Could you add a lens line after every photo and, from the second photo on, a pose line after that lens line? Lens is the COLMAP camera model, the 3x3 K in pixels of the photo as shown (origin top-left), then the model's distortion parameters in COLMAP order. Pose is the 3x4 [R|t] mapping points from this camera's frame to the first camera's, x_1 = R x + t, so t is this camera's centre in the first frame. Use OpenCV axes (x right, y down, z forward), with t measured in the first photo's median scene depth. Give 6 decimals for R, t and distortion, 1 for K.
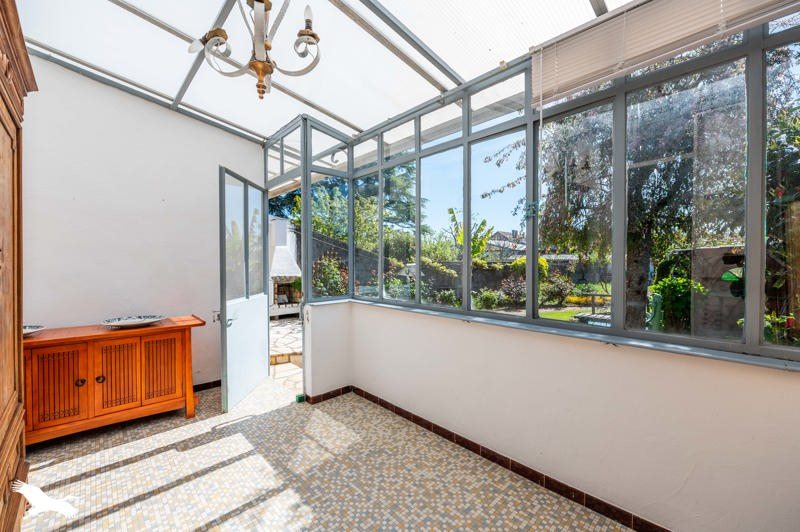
lens RADIAL K [[330.2, 0, 399.0], [0, 330.2, 264.9], [0, 0, 1]] dist [-0.000422, 0.000034]
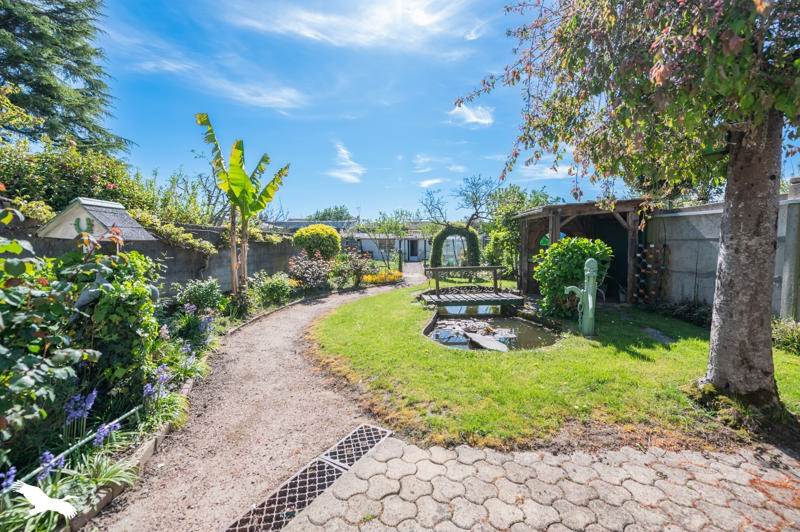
lens RADIAL K [[330.2, 0, 396.3], [0, 330.2, 267.6], [0, 0, 1]] dist [-0.000422, 0.000034]
pose [[0.724416, -0.050670, 0.687498, 0.014386], [0.010607, 0.997996, 0.062377, 0.028409], [-0.689281, -0.037895, 0.723502, 0.397164]]
